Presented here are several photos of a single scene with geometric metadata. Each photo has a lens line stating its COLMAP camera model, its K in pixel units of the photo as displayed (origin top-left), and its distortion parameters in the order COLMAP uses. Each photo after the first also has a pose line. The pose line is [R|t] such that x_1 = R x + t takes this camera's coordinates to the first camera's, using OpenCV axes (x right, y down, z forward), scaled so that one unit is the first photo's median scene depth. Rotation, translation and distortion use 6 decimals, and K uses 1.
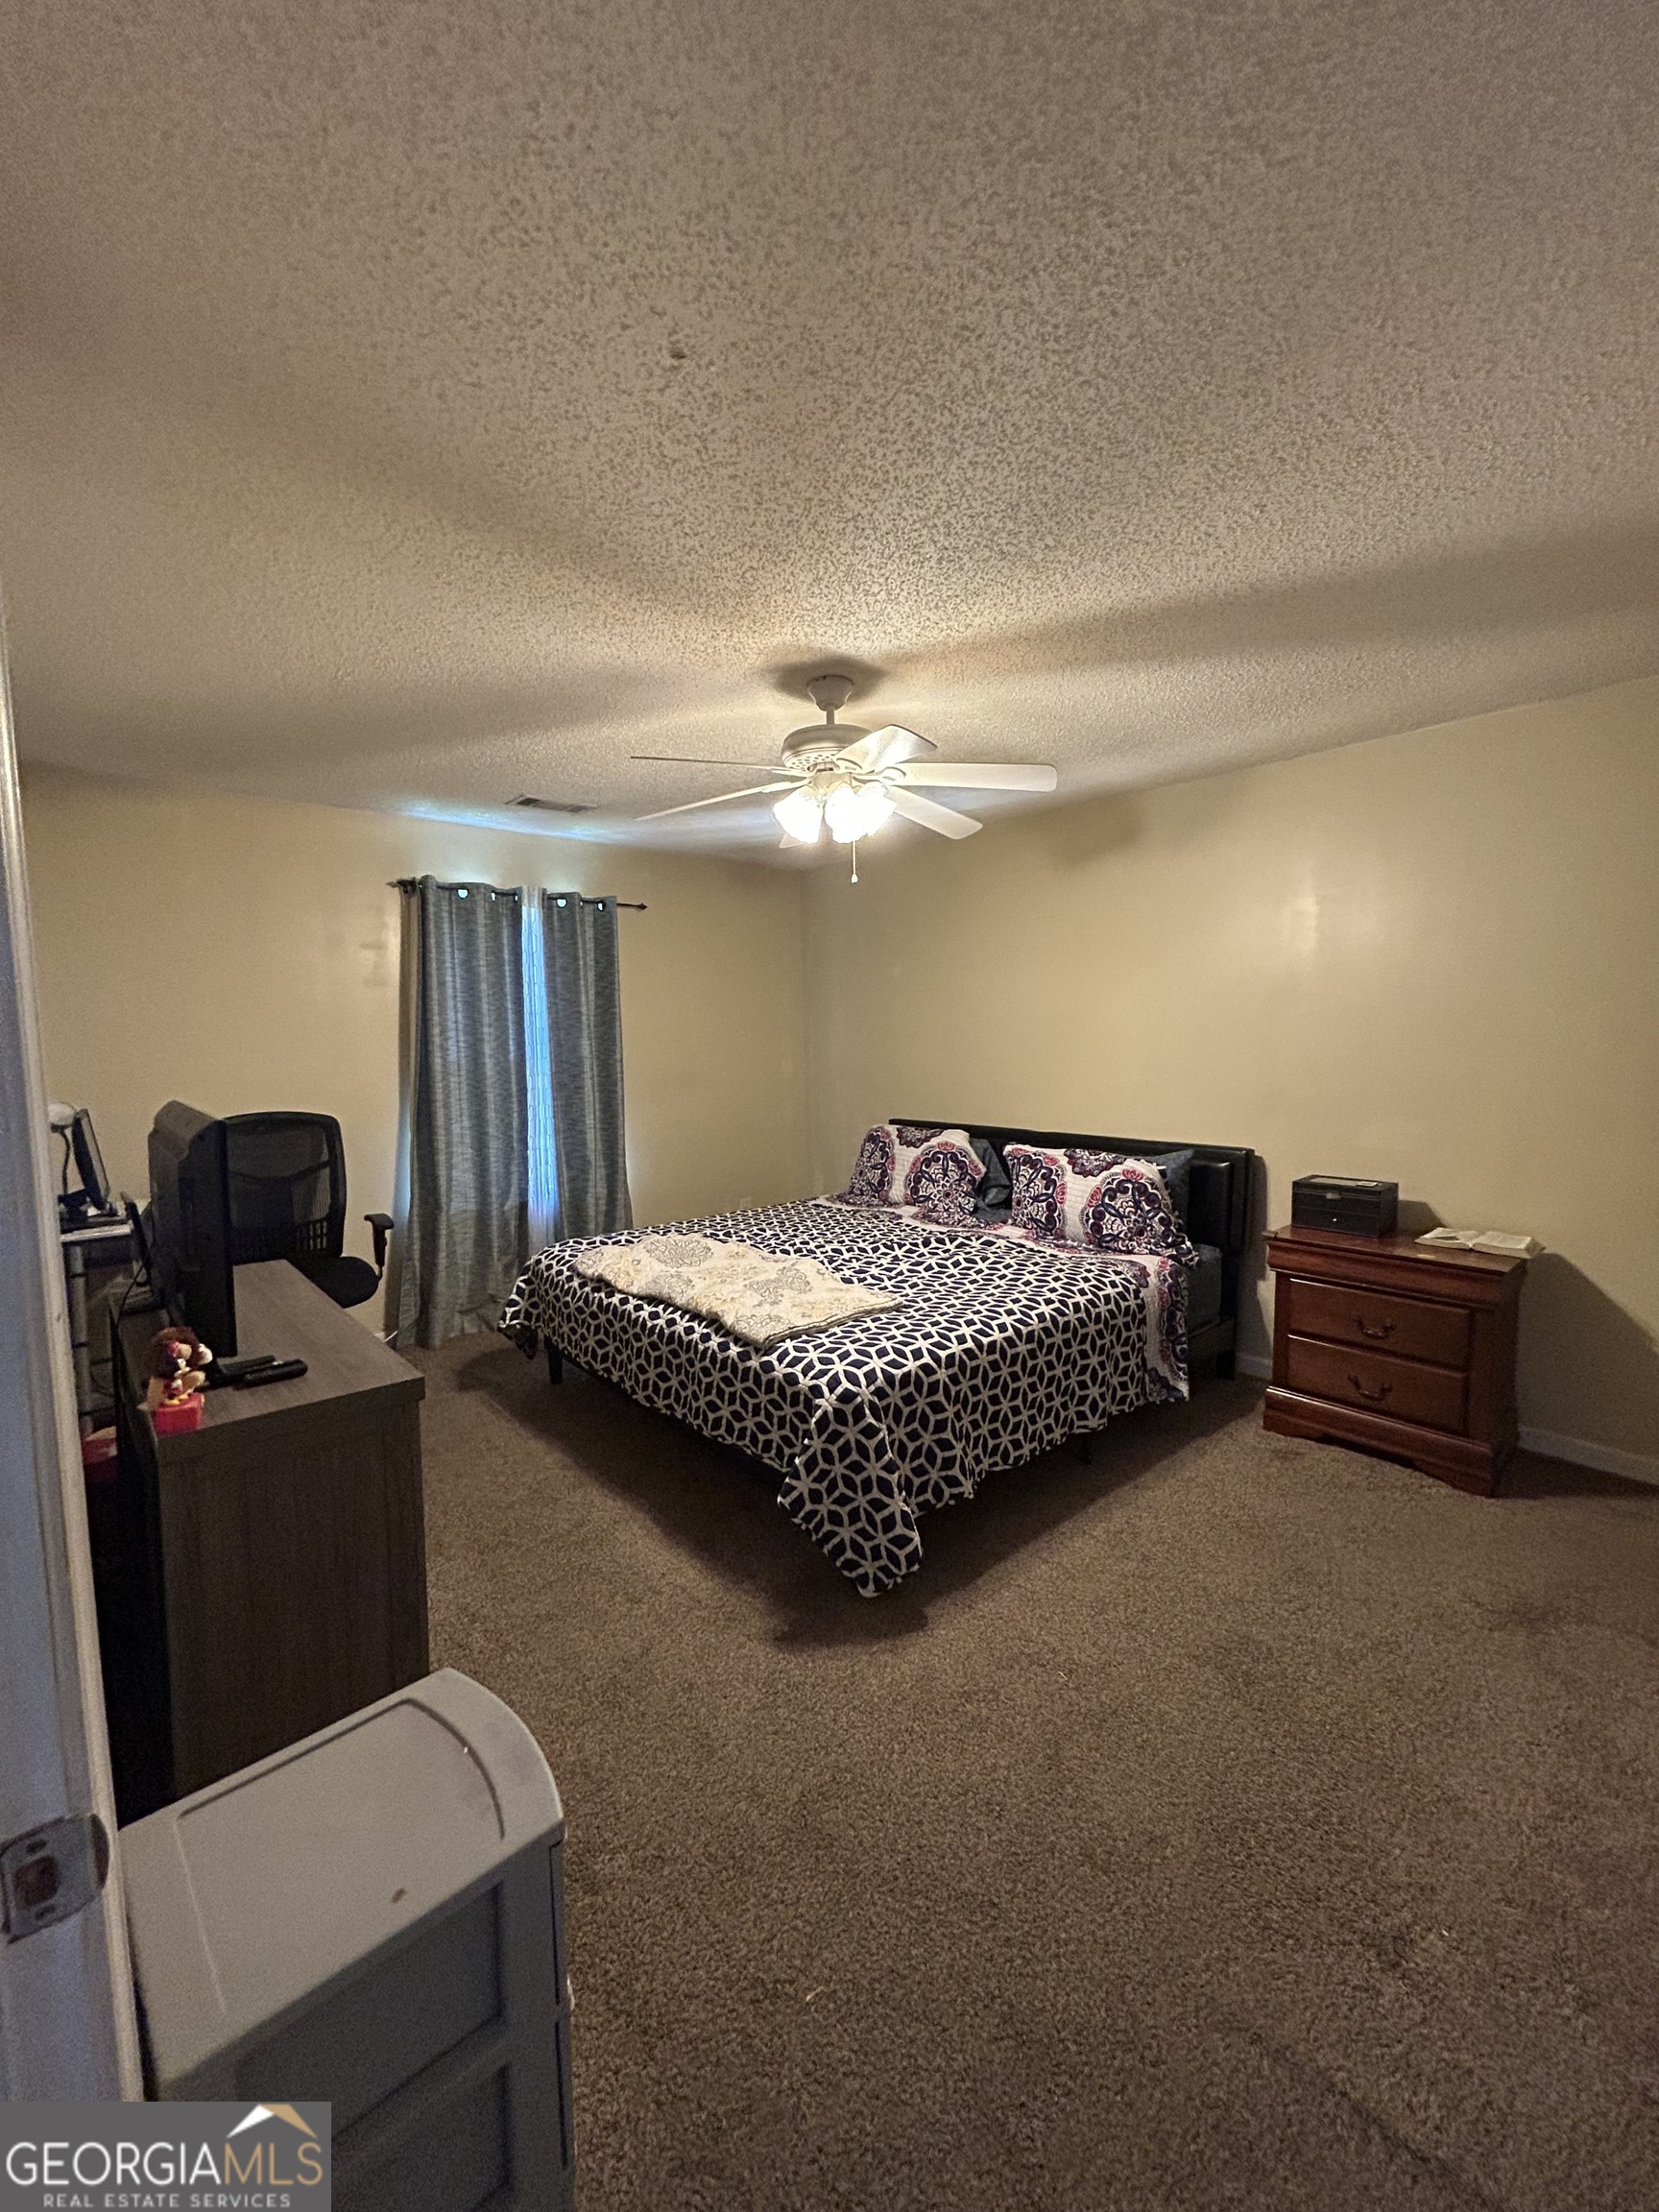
lens RADIAL K [[889.3, 0, 828.4], [0, 889.3, 1109.3], [0, 0, 1]] dist [0.000416, 0.000587]
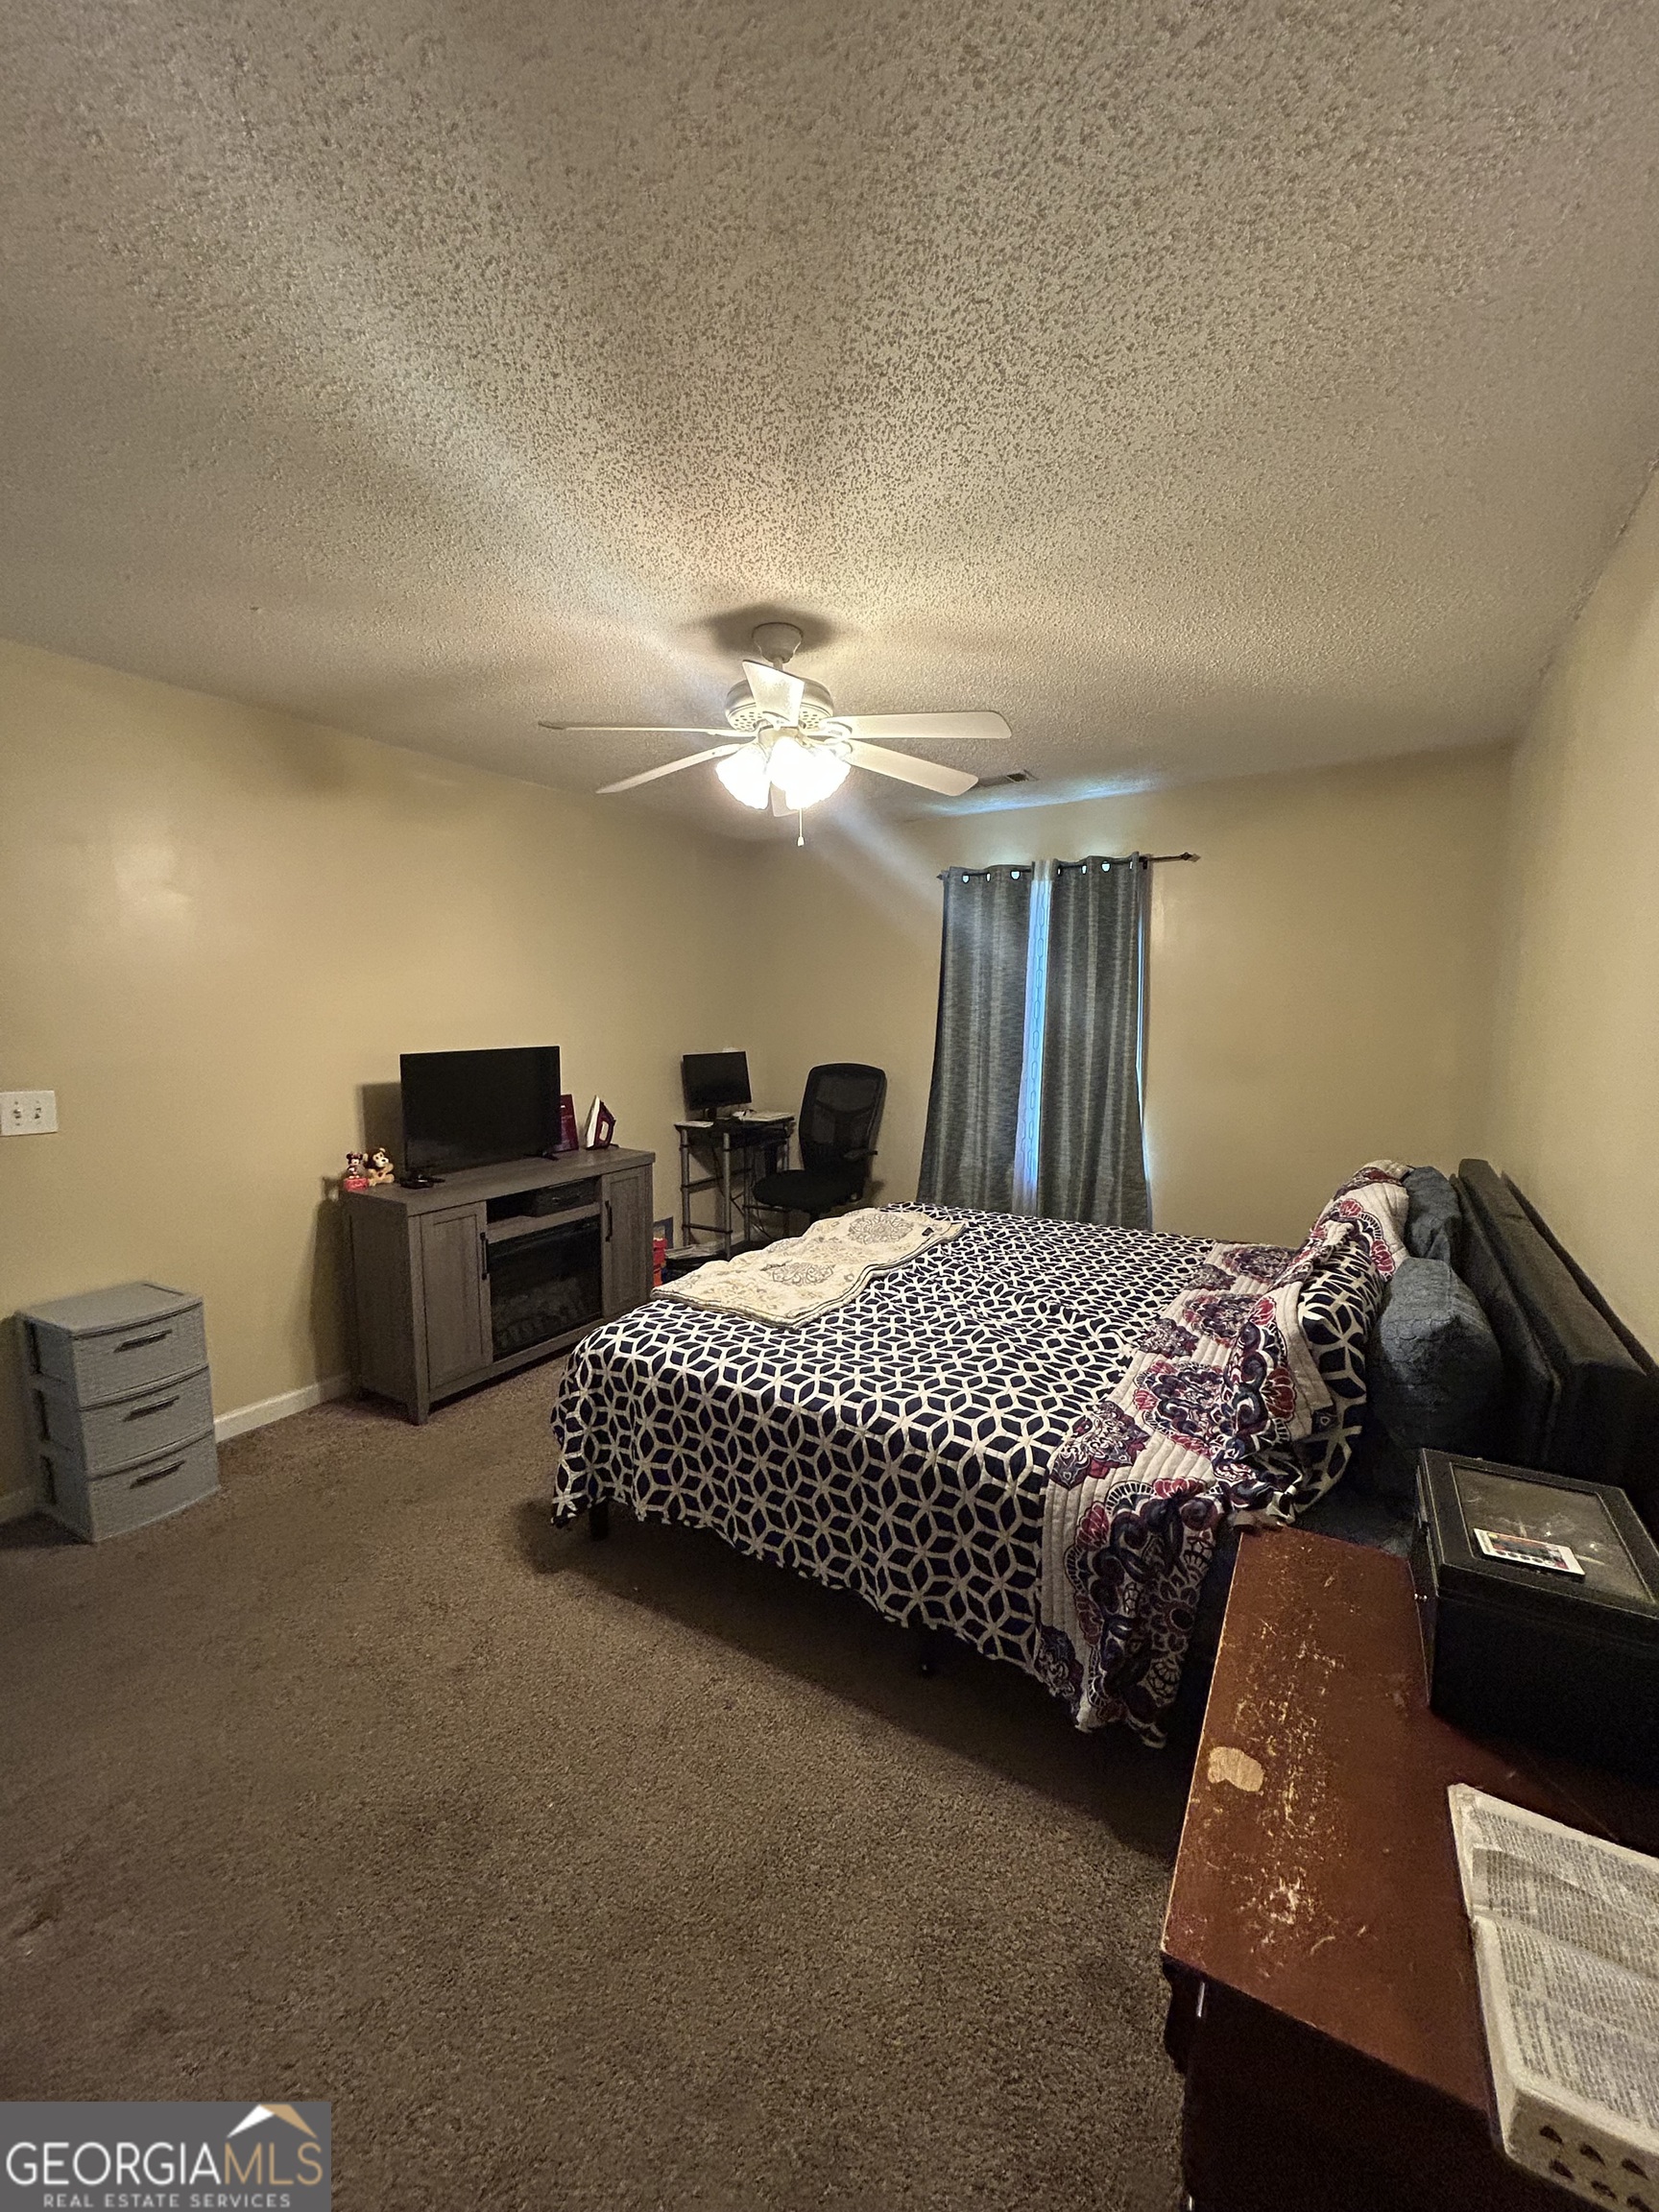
lens RADIAL K [[889.3, 0, 839.4], [0, 889.3, 1108.9], [0, 0, 1]] dist [0.000416, 0.000587]
pose [[0.302101, 0.122270, -0.945402, 0.821379], [-0.081559, 0.991419, 0.102160, -0.079413], [0.949780, 0.046244, 0.309481, 0.694750]]
